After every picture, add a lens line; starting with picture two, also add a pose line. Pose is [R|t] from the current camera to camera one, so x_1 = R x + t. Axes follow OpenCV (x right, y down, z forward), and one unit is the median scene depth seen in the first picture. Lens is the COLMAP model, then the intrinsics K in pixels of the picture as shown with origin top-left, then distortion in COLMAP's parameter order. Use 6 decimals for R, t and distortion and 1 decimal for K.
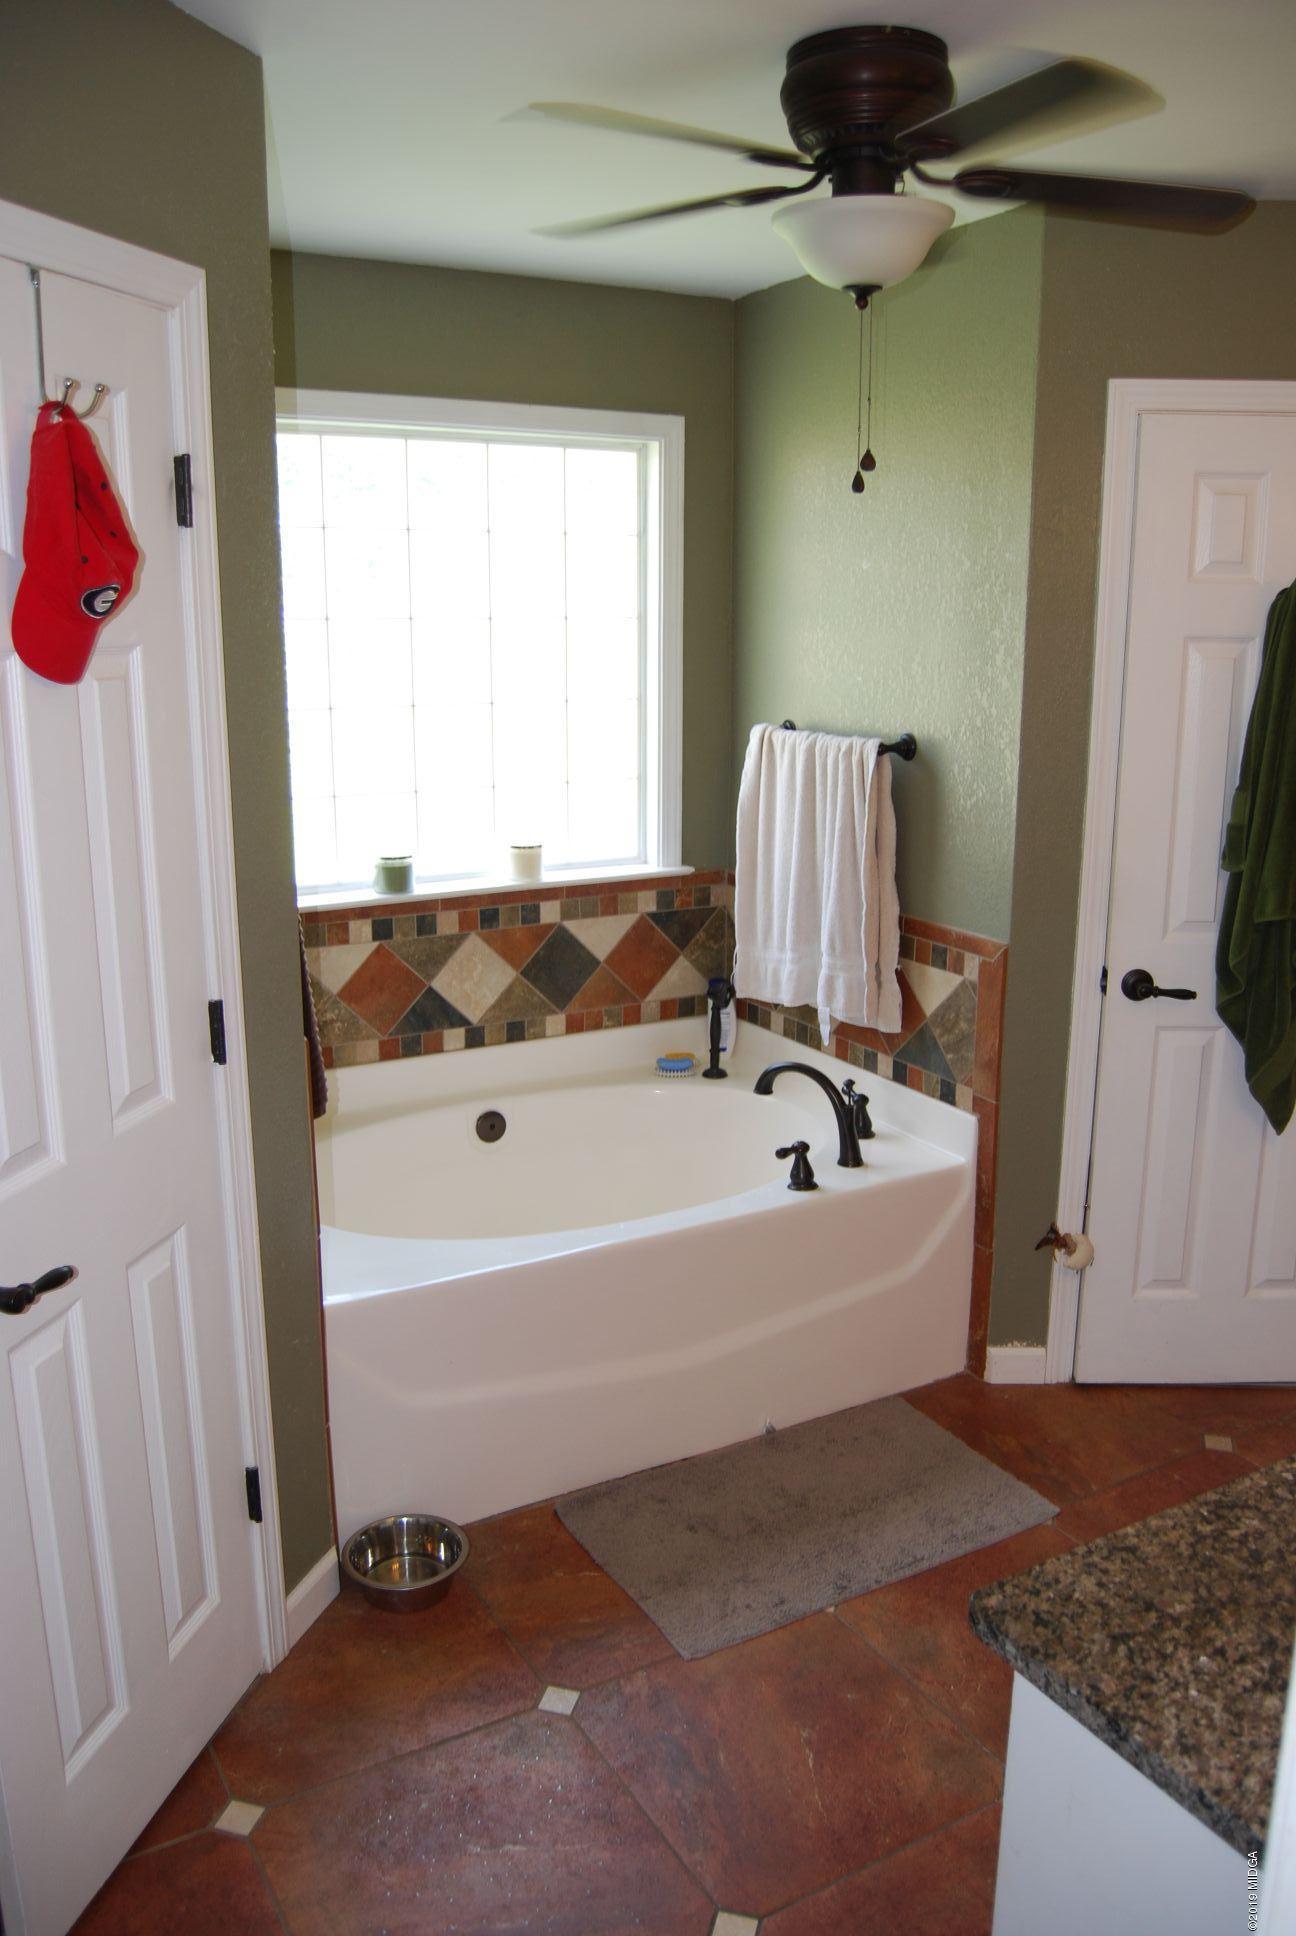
lens RADIAL K [[1515.8, 0, 638.2], [0, 1515.8, 968.1], [0, 0, 1]] dist [-0.097028, 0.039686]
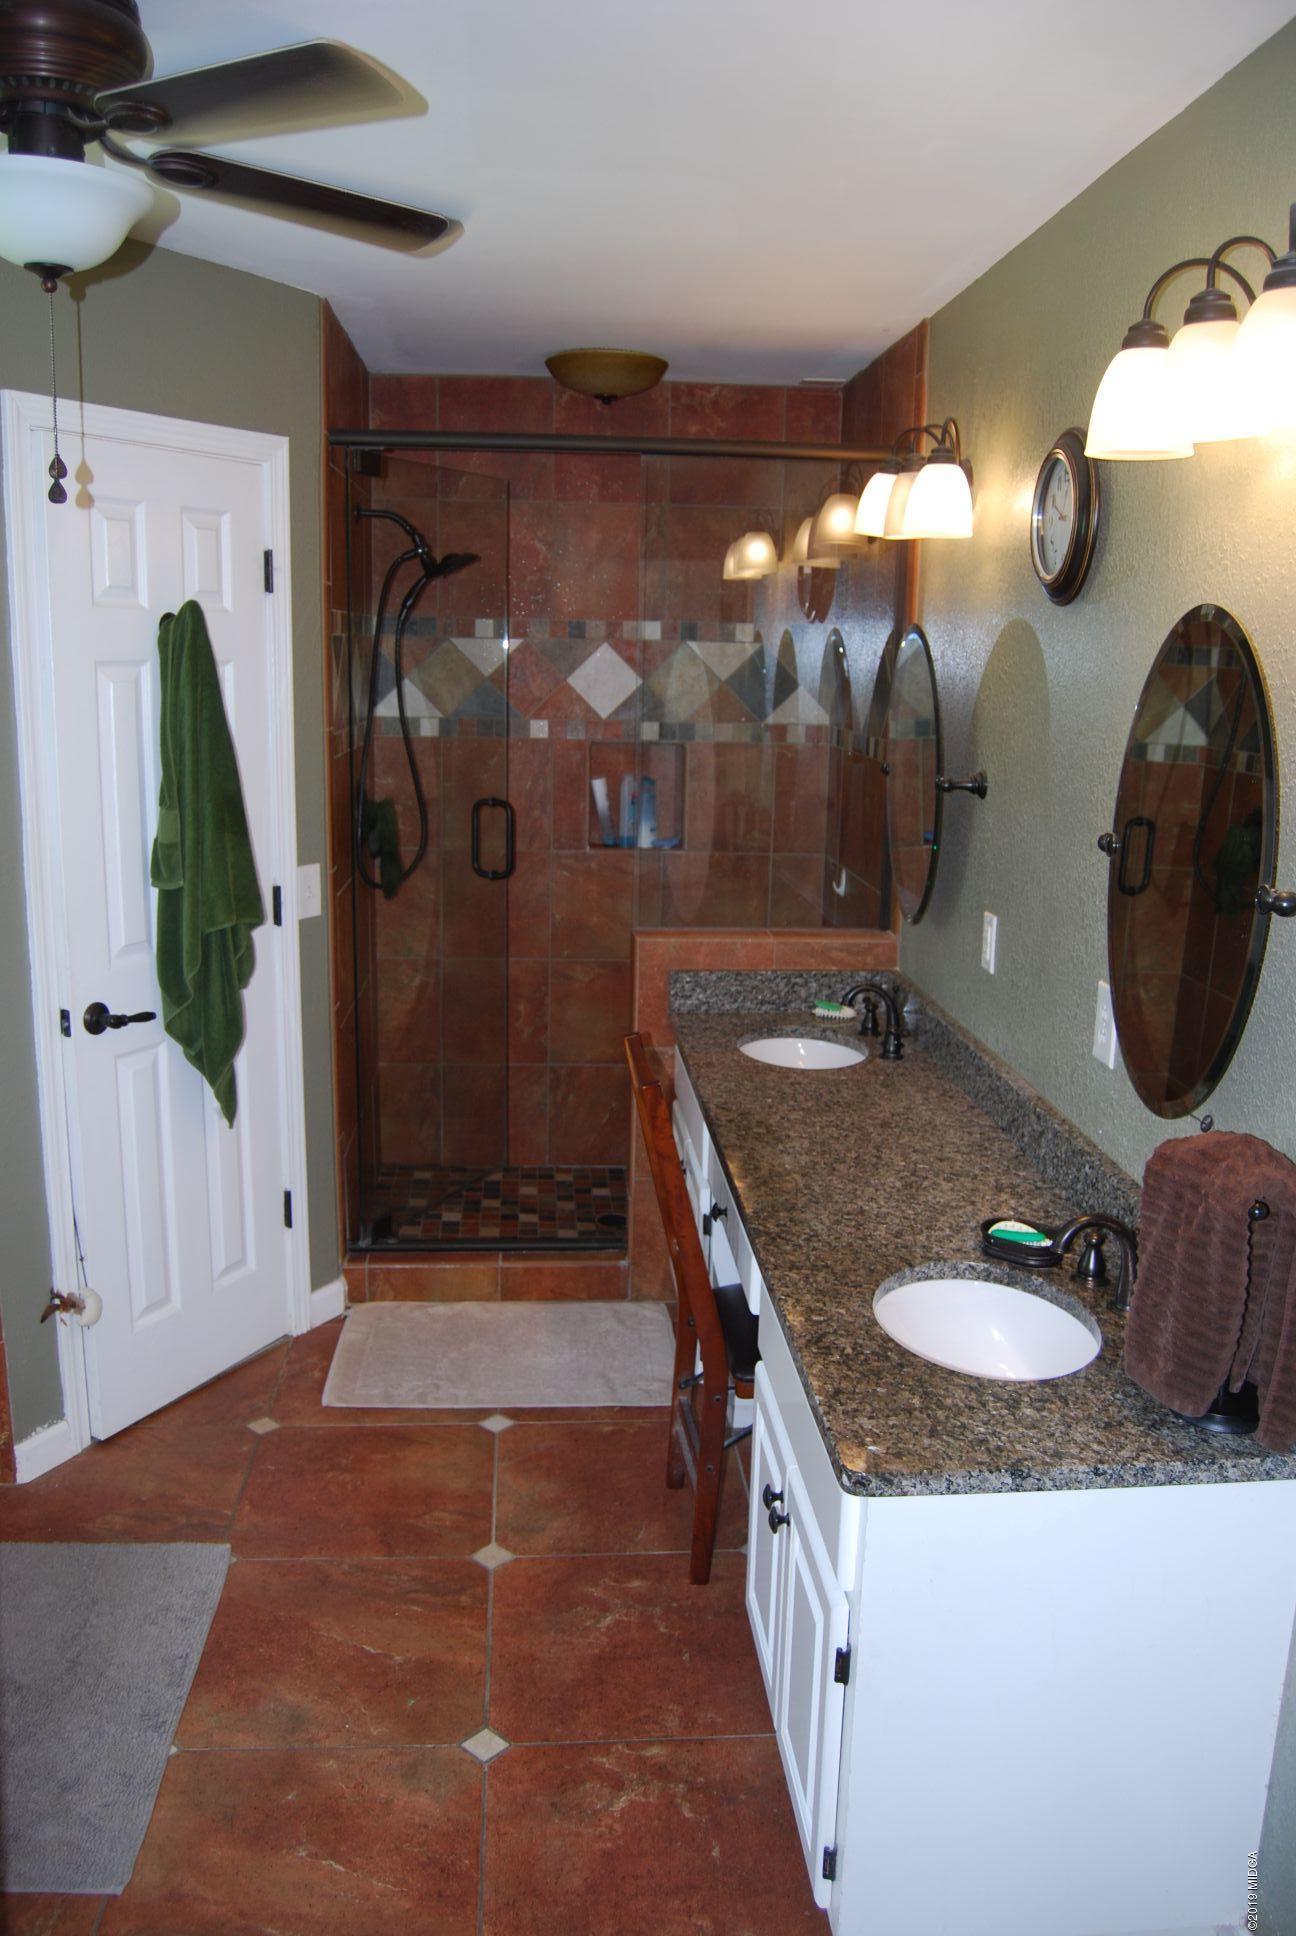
lens RADIAL K [[1515.8, 0, 637.5], [0, 1515.8, 968.6], [0, 0, 1]] dist [-0.097028, 0.039686]
pose [[0.436423, -0.178319, 0.881894, -0.371231], [0.188744, 0.976499, 0.104045, -0.056248], [-0.879722, 0.121045, 0.459823, 0.243085]]
